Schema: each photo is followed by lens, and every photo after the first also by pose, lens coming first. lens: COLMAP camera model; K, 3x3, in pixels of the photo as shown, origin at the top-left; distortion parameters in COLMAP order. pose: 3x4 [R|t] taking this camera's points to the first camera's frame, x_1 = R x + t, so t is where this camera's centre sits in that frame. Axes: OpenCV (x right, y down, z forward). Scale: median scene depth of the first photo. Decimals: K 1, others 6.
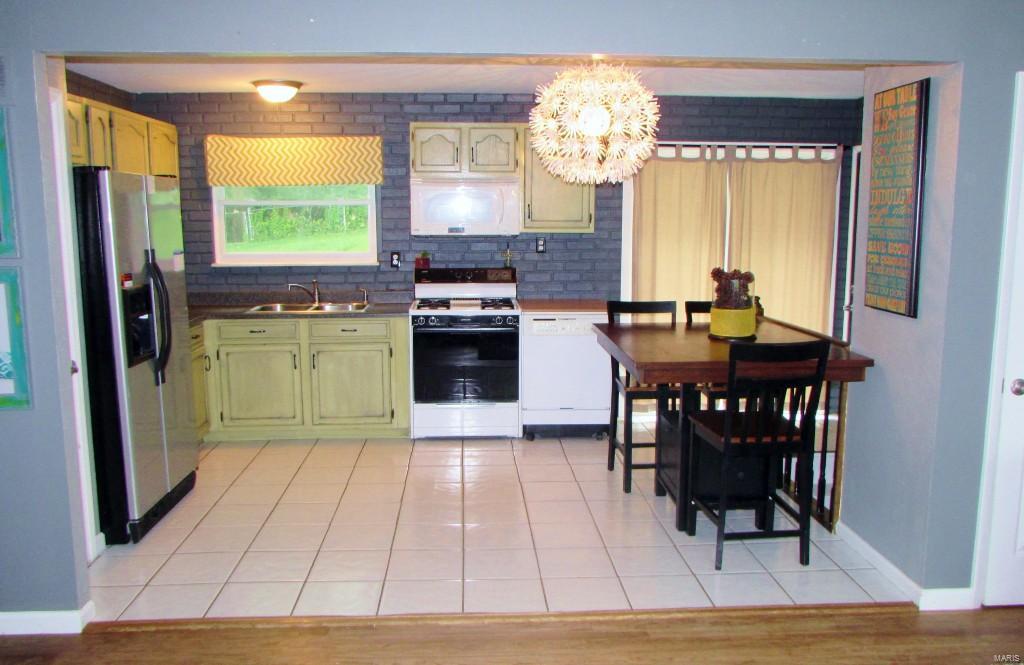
lens RADIAL K [[863.5, 0, 514.1], [0, 863.5, 333.5], [0, 0, 1]] dist [-0.028963, 0.012845]
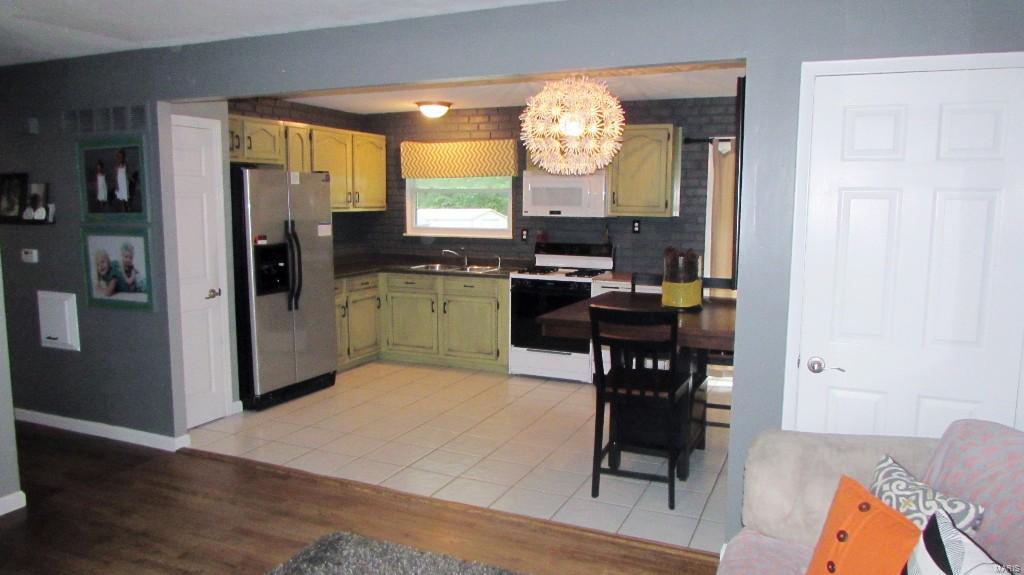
lens RADIAL K [[737.8, 0, 510.2], [0, 737.8, 289.4], [0, 0, 1]] dist [-0.024031, -0.000361]
pose [[0.886055, 0.063575, -0.459200, 0.423841], [-0.072215, 0.997388, -0.001258, -0.002362], [0.457921, 0.034275, 0.888332, 0.023188]]
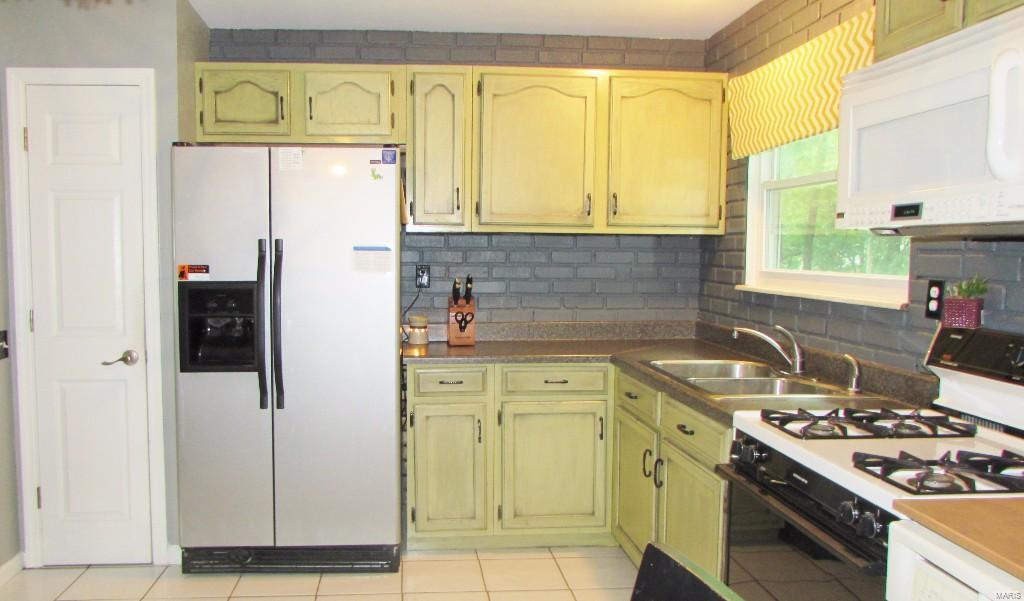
lens RADIAL K [[782.1, 0, 463.7], [0, 782.1, 321.3], [0, 0, 1]] dist [-0.002845, -0.001182]
pose [[0.001168, 0.092851, -0.995679, 0.251367], [-0.144758, 0.985208, 0.091705, -0.093471], [0.989466, 0.144026, 0.014592, 0.950585]]
